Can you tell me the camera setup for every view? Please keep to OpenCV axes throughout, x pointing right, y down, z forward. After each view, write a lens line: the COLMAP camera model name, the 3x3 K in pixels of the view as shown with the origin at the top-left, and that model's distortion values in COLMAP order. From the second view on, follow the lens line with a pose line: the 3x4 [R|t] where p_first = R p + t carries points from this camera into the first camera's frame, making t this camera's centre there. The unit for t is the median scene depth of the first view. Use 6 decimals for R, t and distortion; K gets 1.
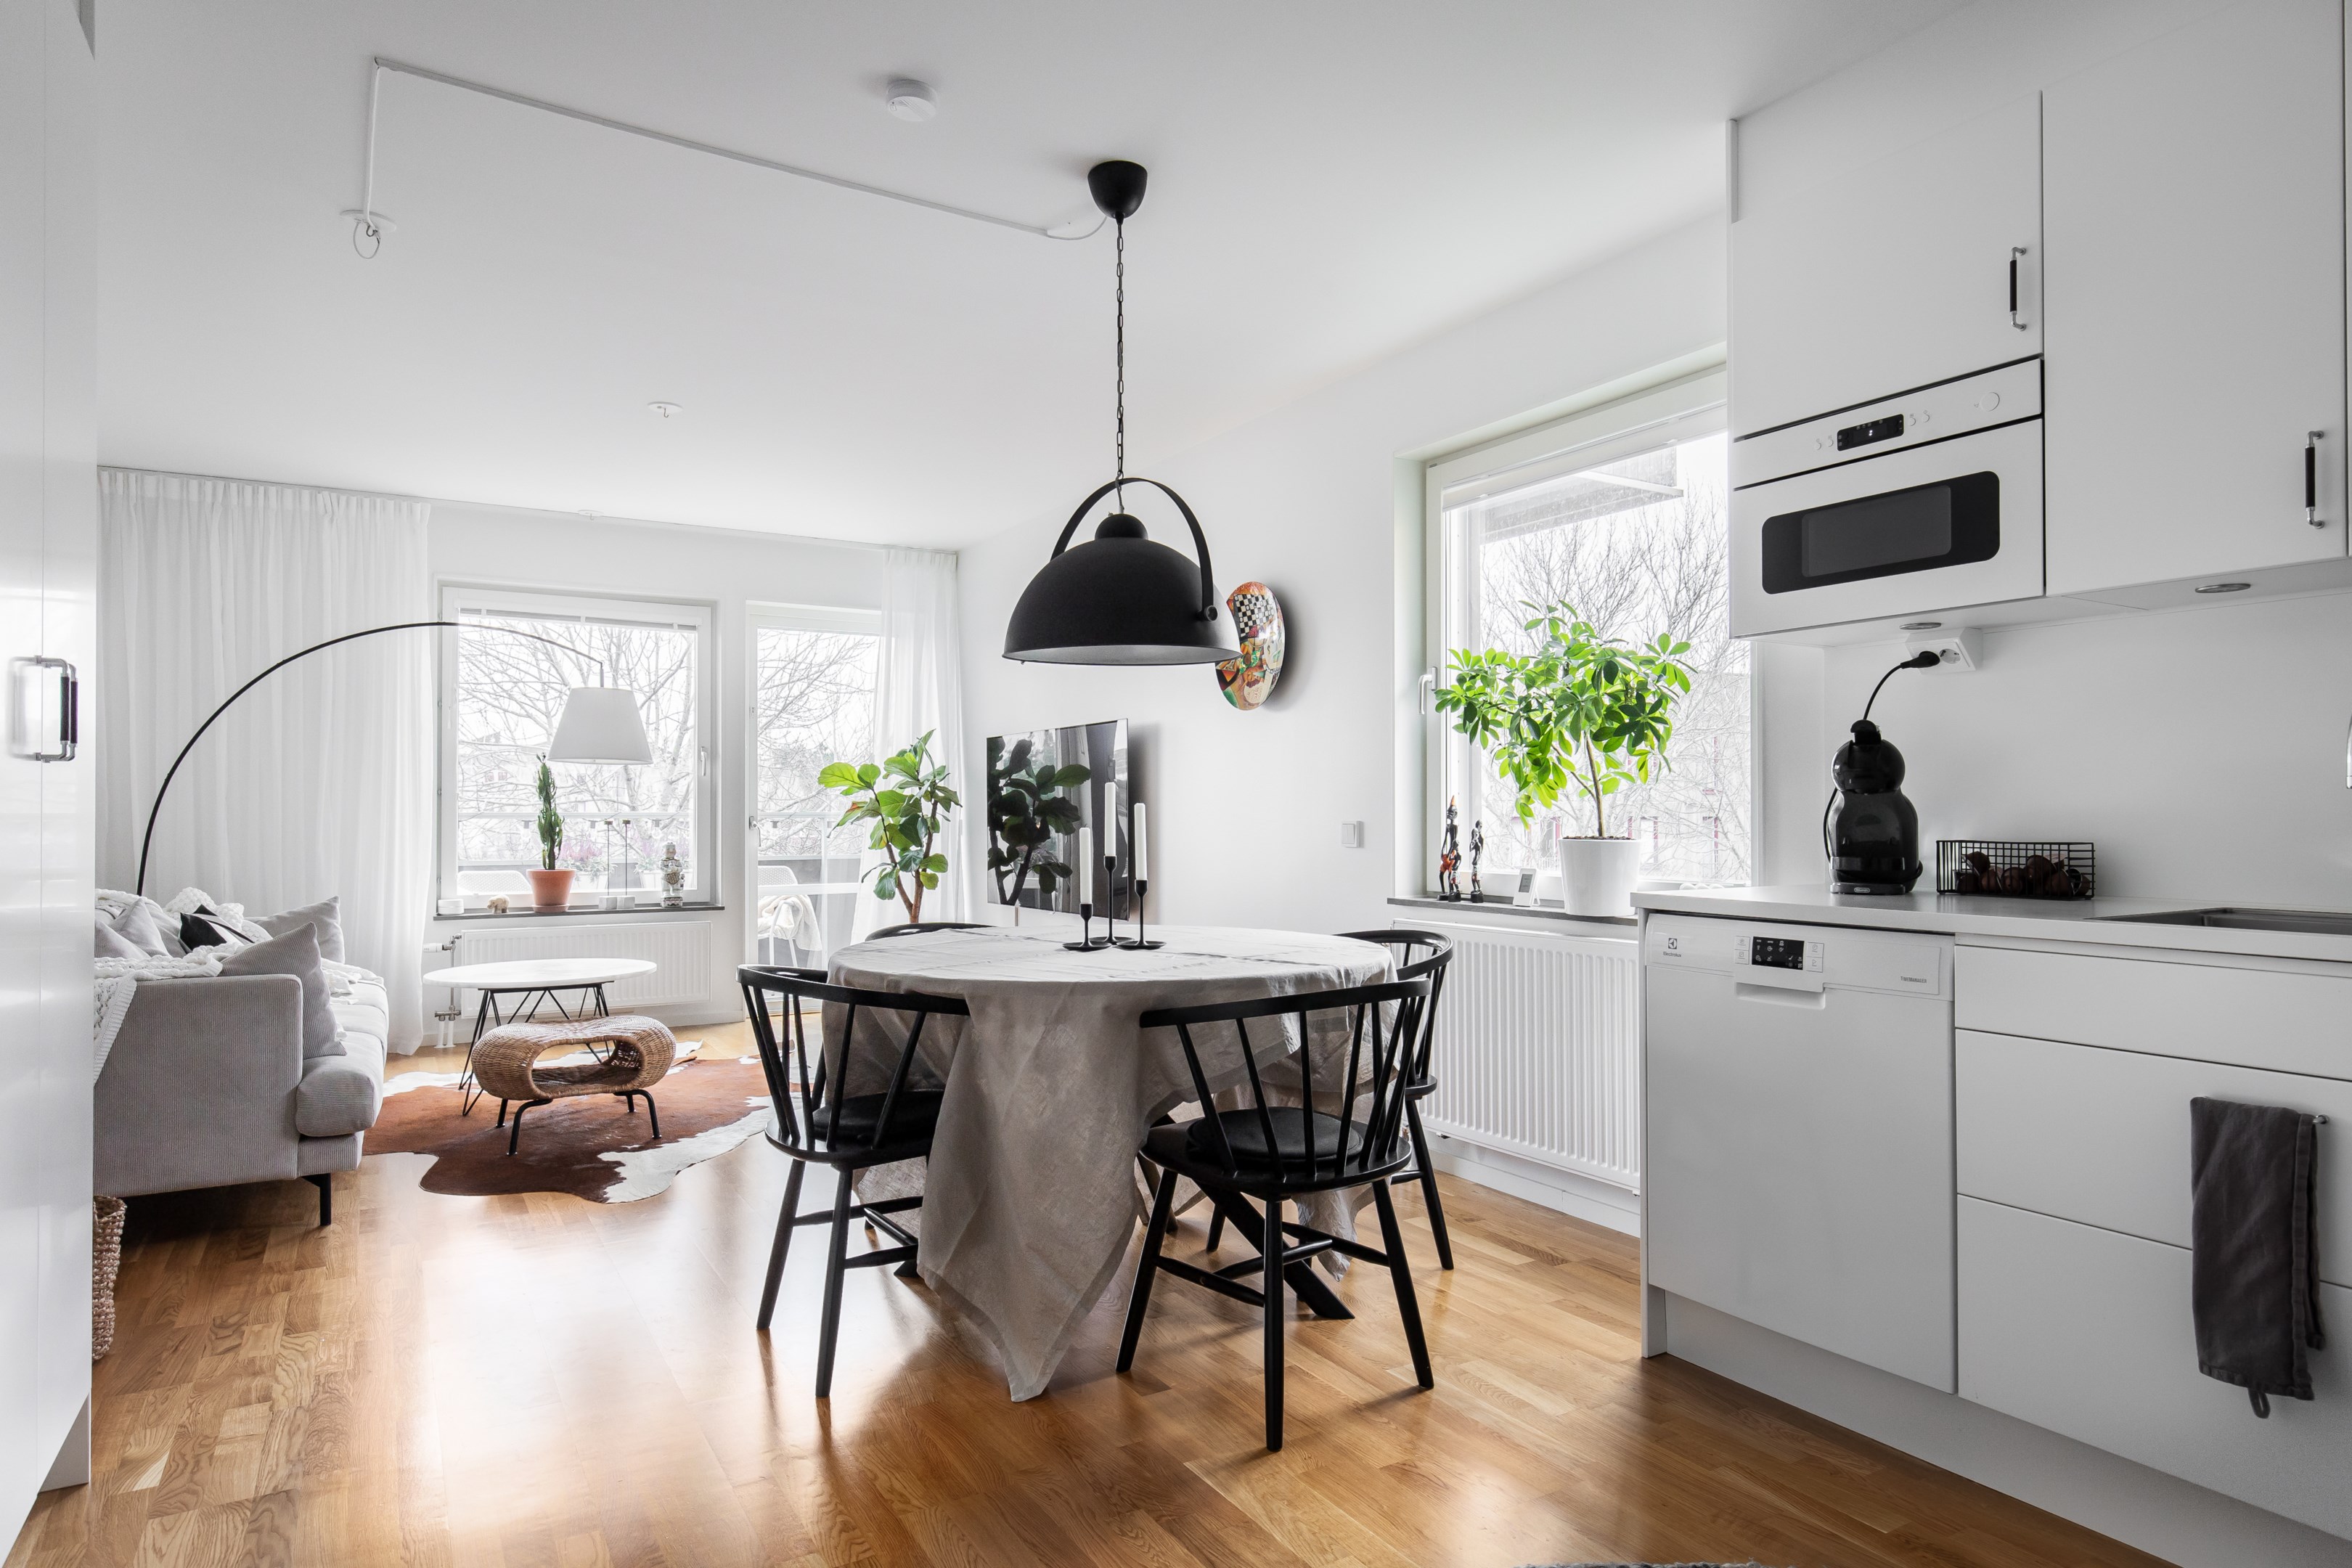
lens RADIAL K [[1367.0, 0, 1182.1], [0, 1367.0, 799.2], [0, 0, 1]] dist [0.000649, 0.000405]
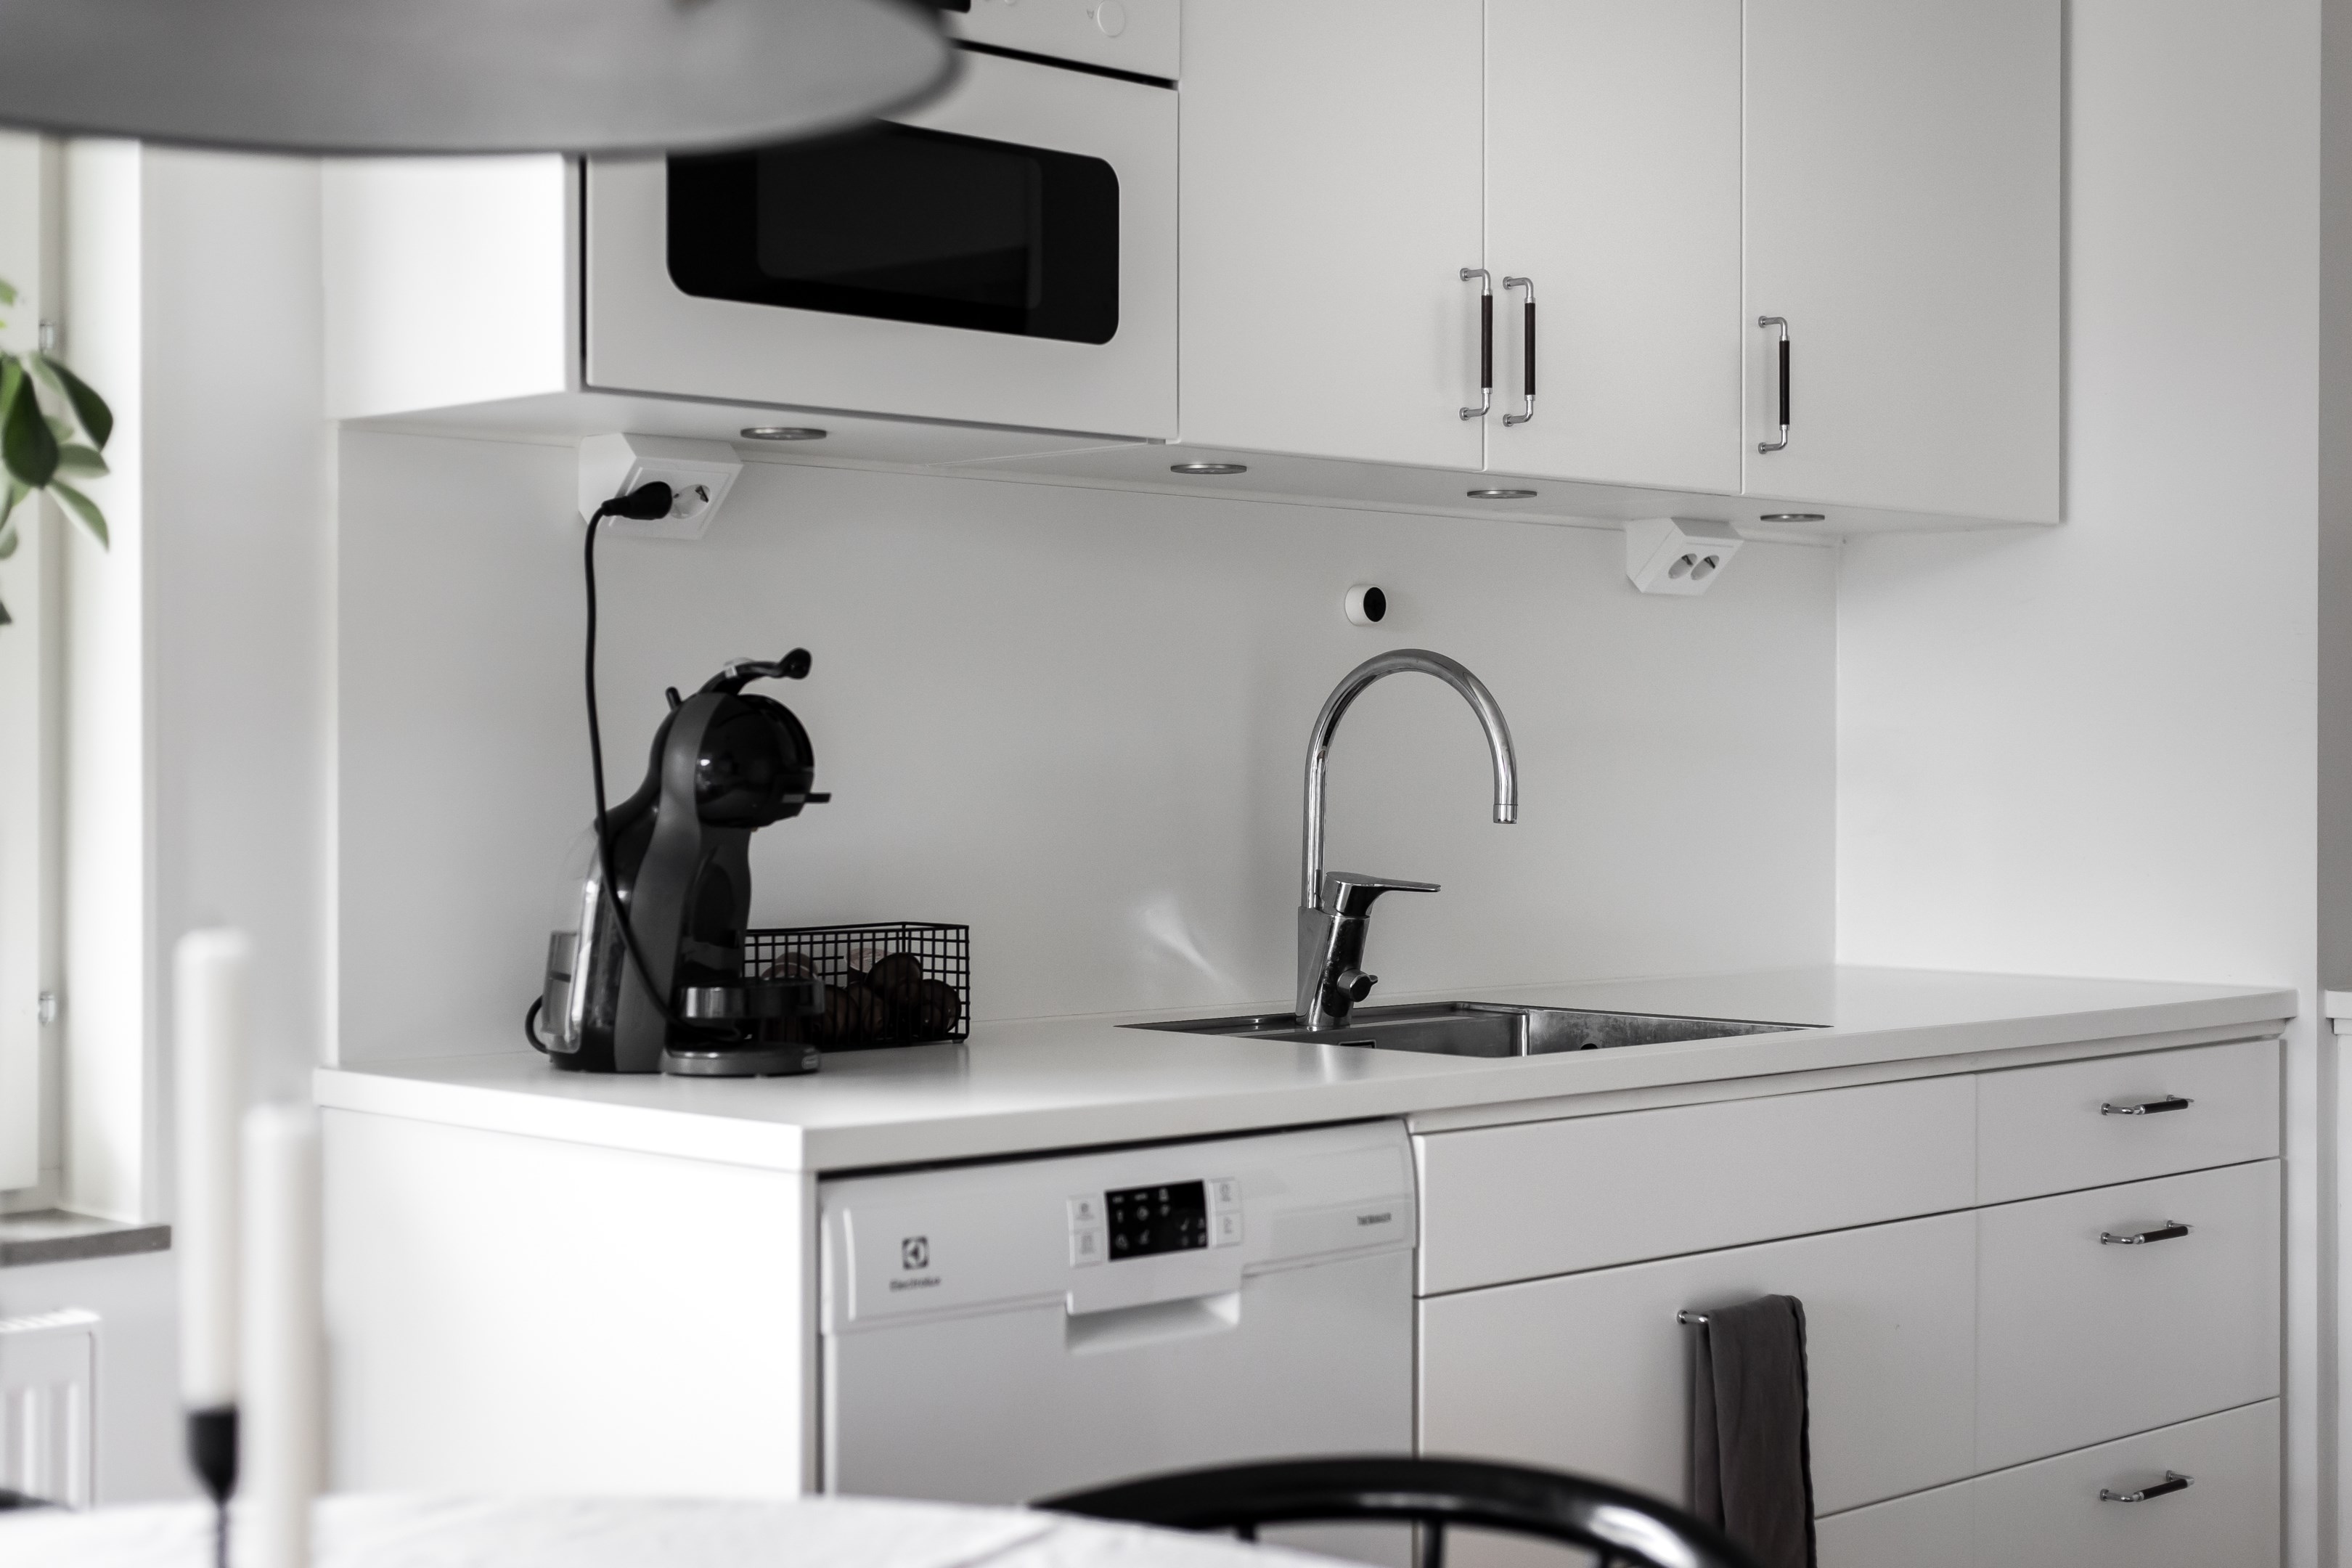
lens RADIAL K [[3454.1, 0, 1176.0], [0, 3454.1, 784.0], [0, 0, 1]] dist [-0.001582, 0.074011]
pose [[-0.226956, -0.005482, 0.973890, -0.583545], [-0.010362, 0.999941, 0.003214, -0.023673], [-0.973850, -0.009362, -0.227000, 1.216541]]
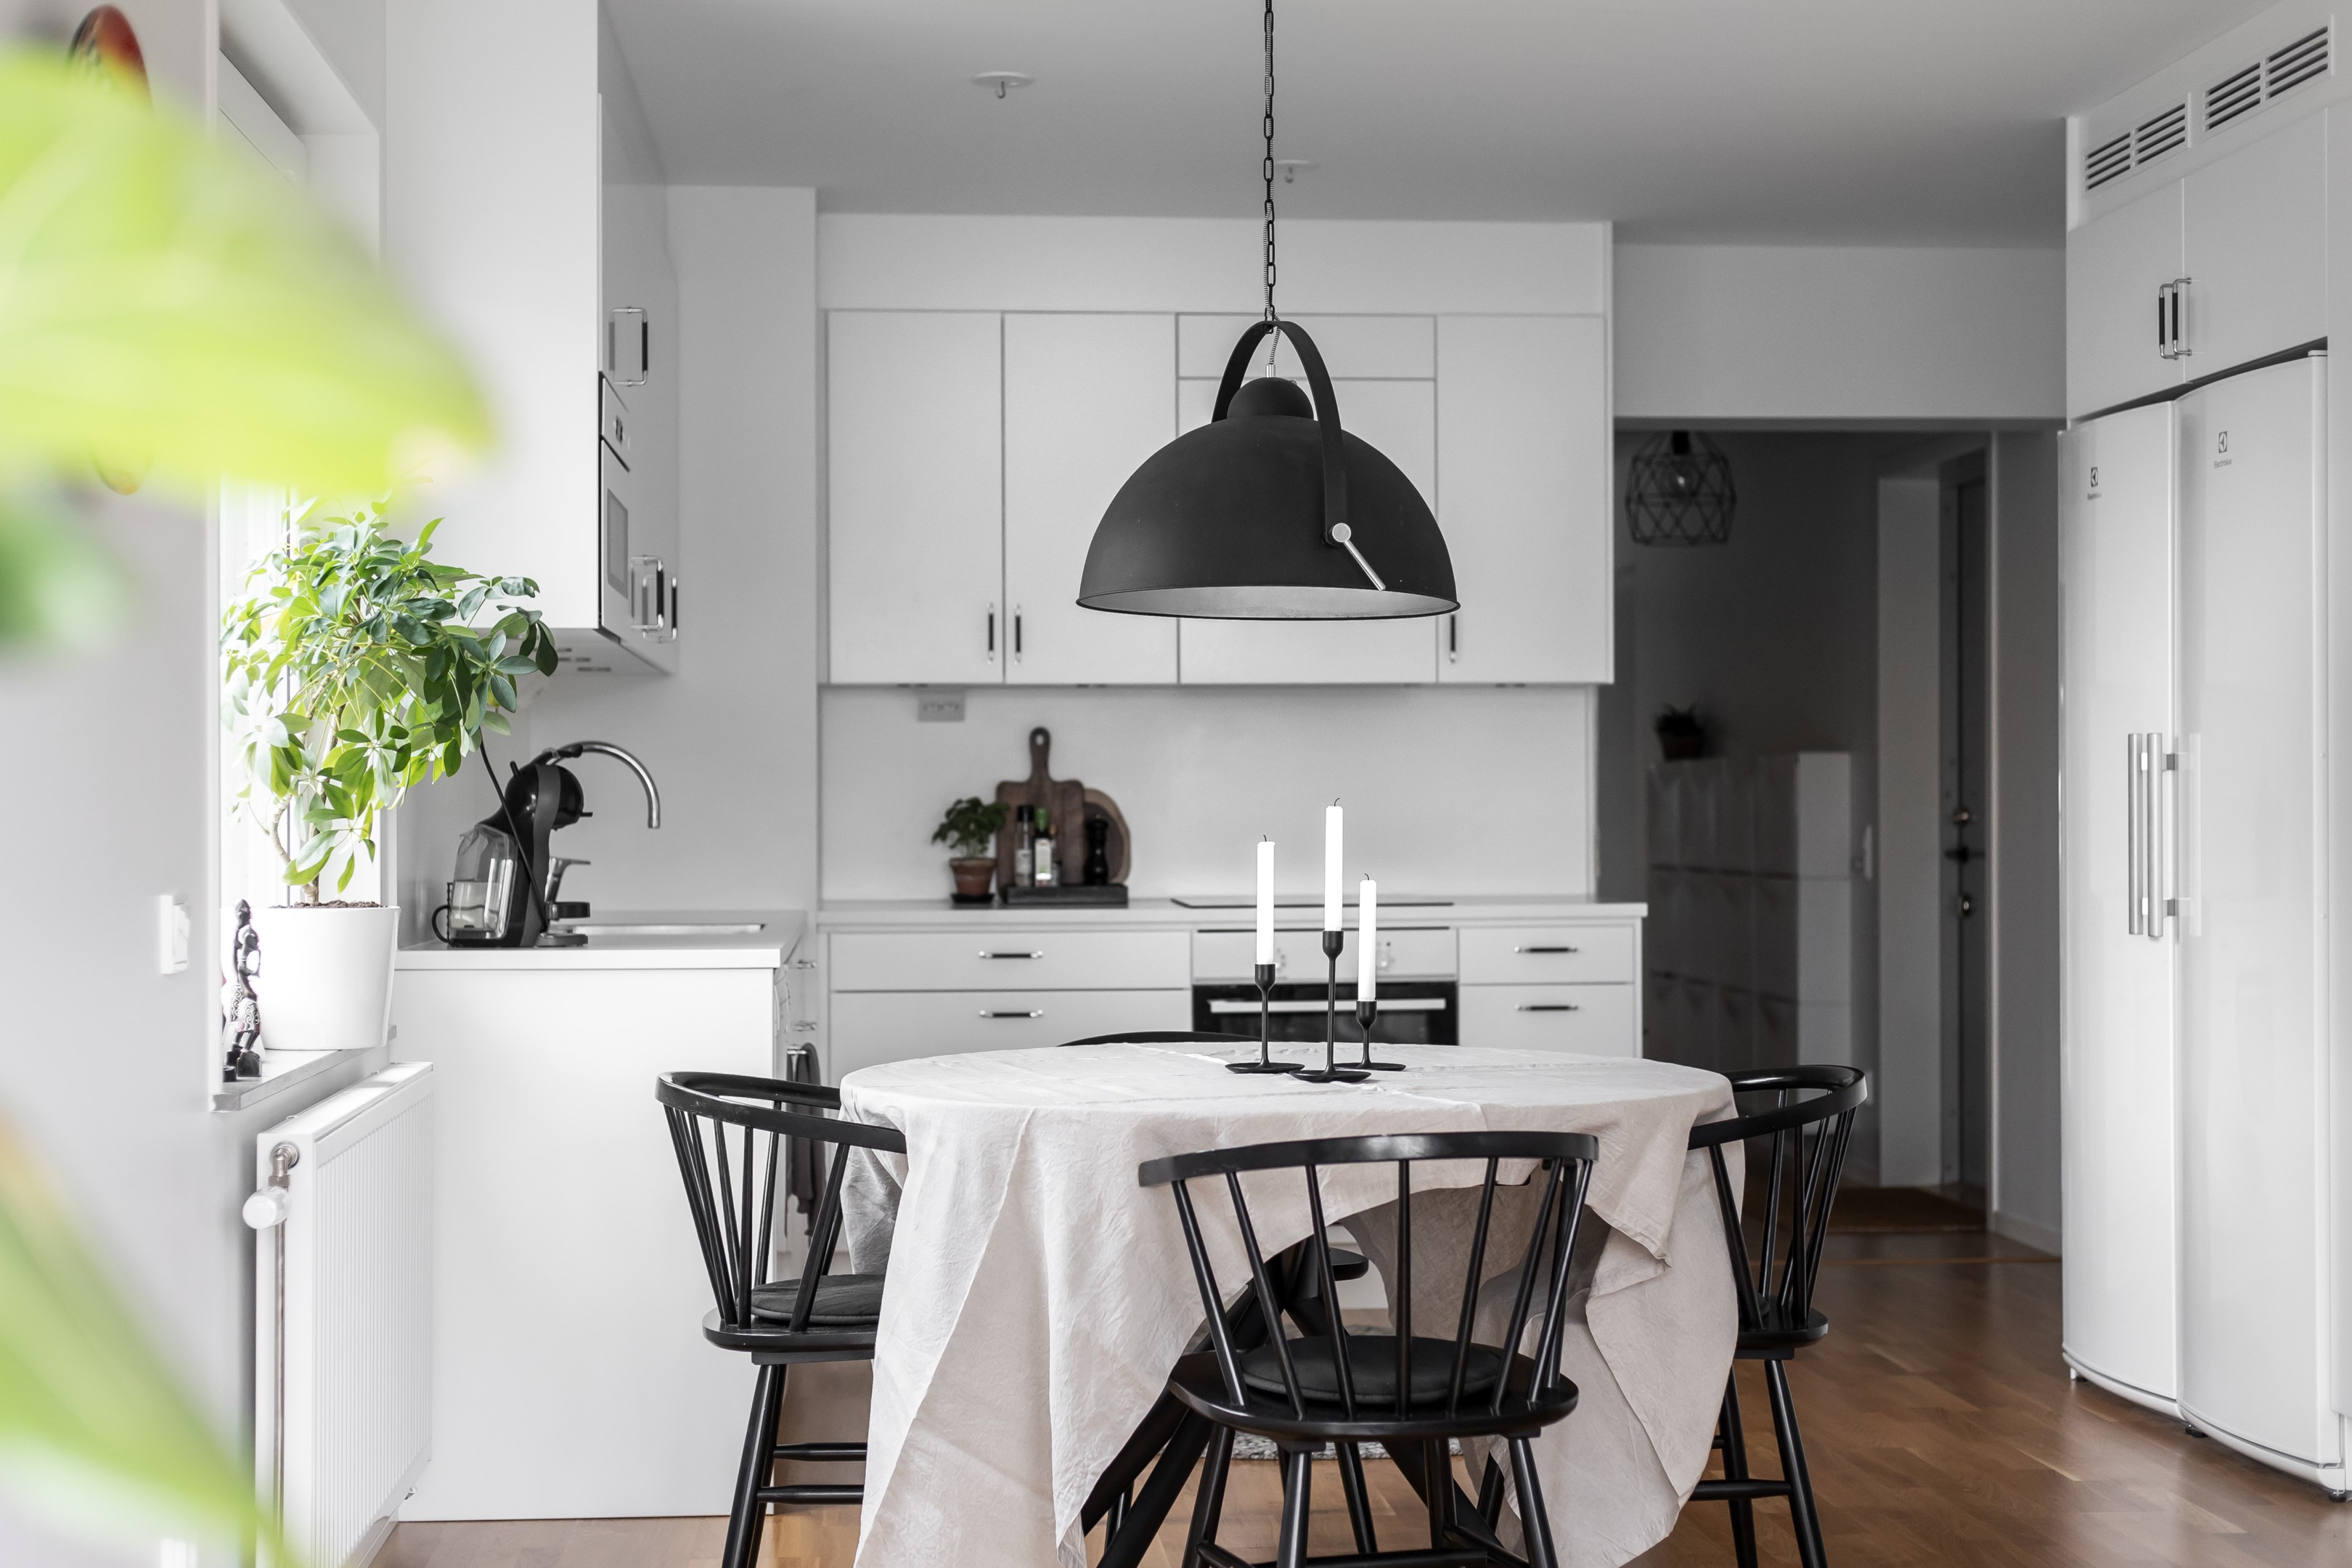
lens RADIAL K [[3454.1, 0, 1176.0], [0, 3454.1, 784.0], [0, 0, 1]] dist [-0.001582, 0.074011]
pose [[-0.896265, 0.006557, 0.443470, -0.883114], [0.000127, 0.999894, -0.014527, -0.000634], [-0.443518, -0.012964, -0.896172, 3.032538]]
